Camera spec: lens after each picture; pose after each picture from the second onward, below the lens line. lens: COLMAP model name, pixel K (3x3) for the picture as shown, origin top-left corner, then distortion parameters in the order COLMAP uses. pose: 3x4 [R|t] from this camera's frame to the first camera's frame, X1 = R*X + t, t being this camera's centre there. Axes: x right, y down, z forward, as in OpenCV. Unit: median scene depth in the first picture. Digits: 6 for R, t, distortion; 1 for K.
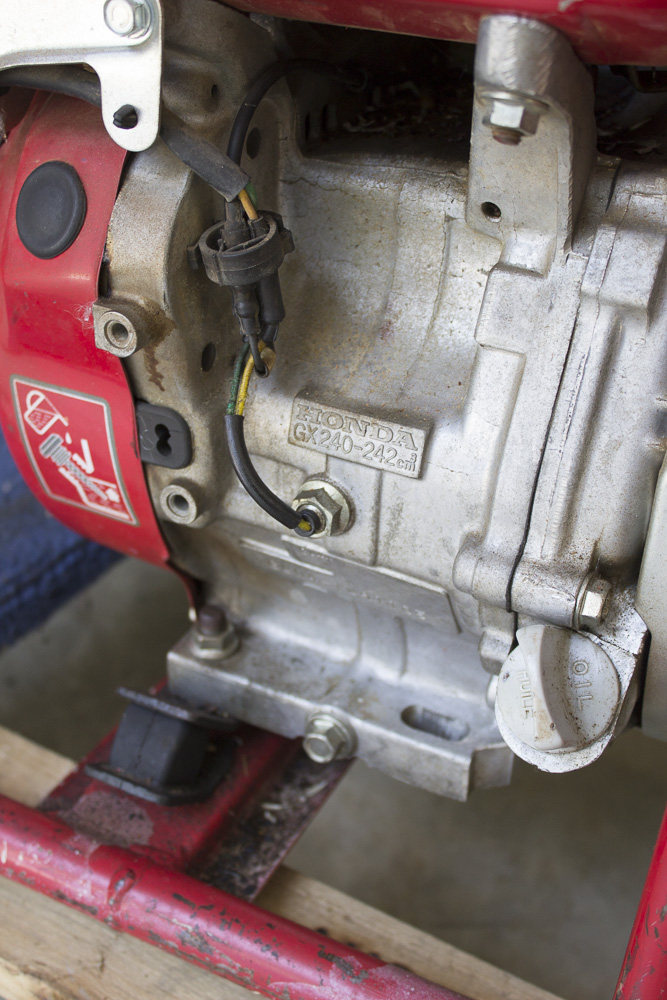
lens RADIAL K [[1262.9, 0, 326.9], [0, 1262.9, 497.8], [0, 0, 1]] dist [-0.064187, 0.000000]
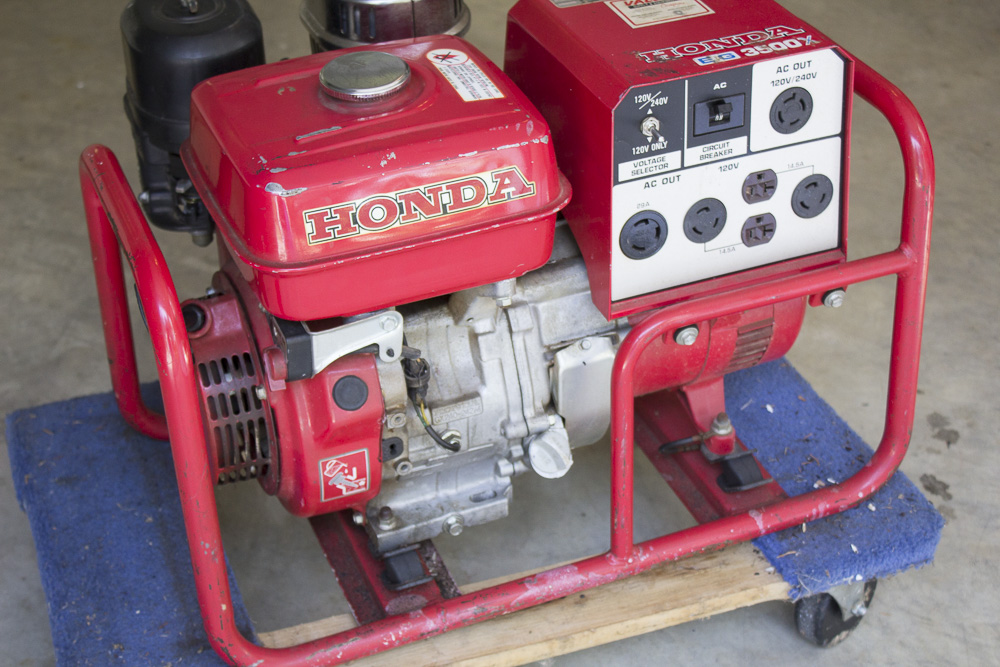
lens RADIAL K [[1716.7, 0, 517.6], [0, 1716.7, 300.6], [0, 0, 1]] dist [0.013917, 0.000000]
pose [[0.648227, -0.454636, 0.610825, -1.989379], [0.425122, 0.881609, 0.205028, -0.934326], [-0.631723, 0.126770, 0.764759, -1.906608]]
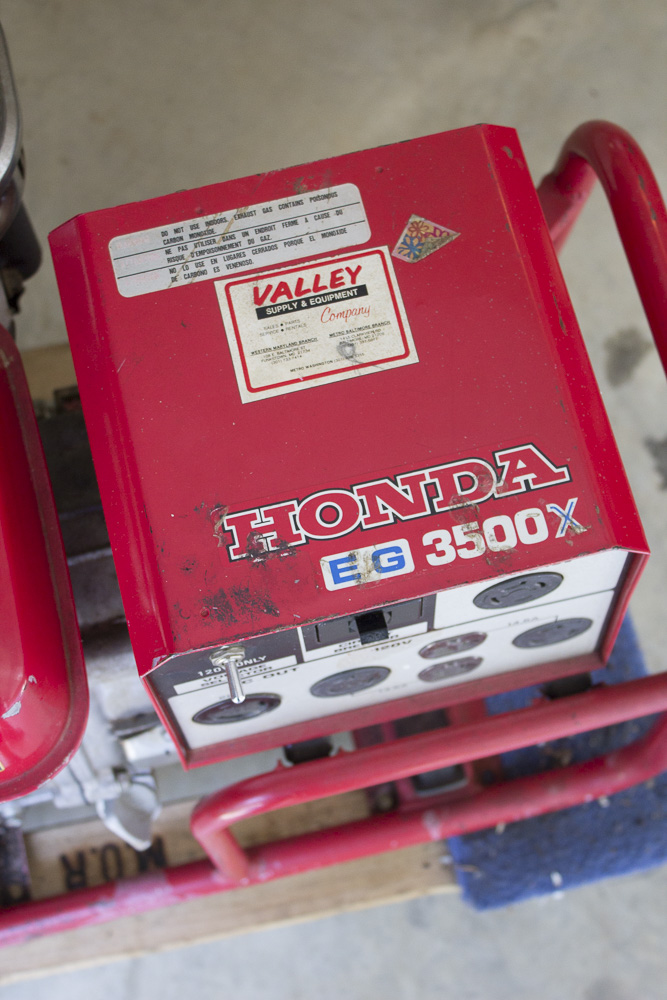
lens RADIAL K [[1534.2, 0, 331.9], [0, 1534.2, 500.4], [0, 0, 1]] dist [-0.030811, 0.000000]
pose [[0.764049, -0.632342, 0.127955, 0.401169], [0.381873, 0.603118, 0.700301, -1.639772], [-0.520002, -0.486201, 0.702287, -0.643387]]
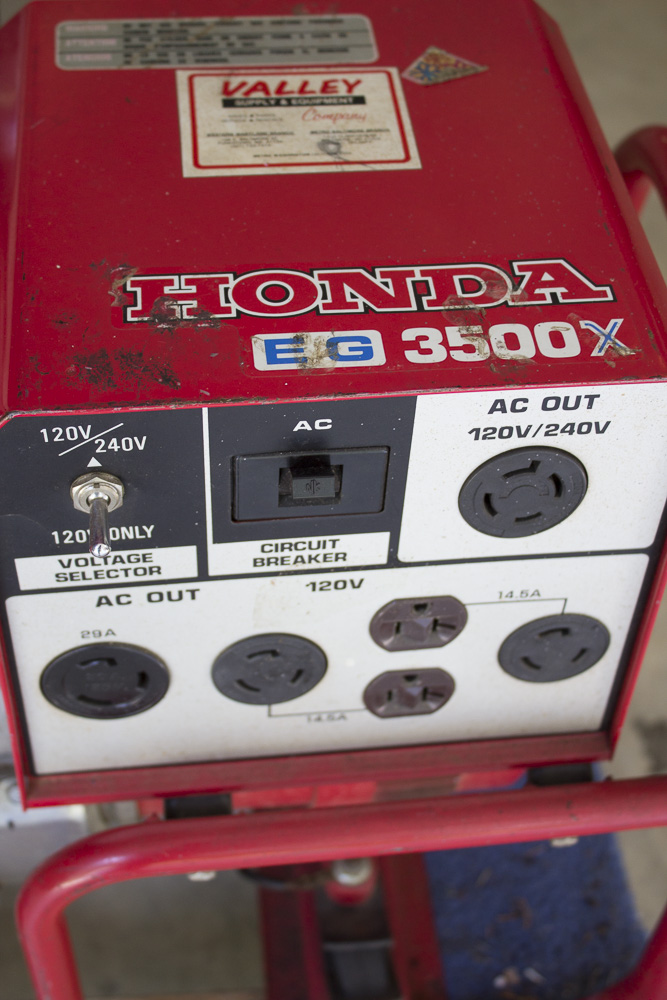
lens RADIAL K [[1342.1, 0, 335.4], [0, 1342.1, 496.7], [0, 0, 1]] dist [-0.064607, 0.000000]
pose [[0.836005, -0.427154, 0.344433, 0.226792], [0.270721, 0.867067, 0.418215, -0.791202], [-0.477289, -0.256385, 0.840513, -0.421905]]
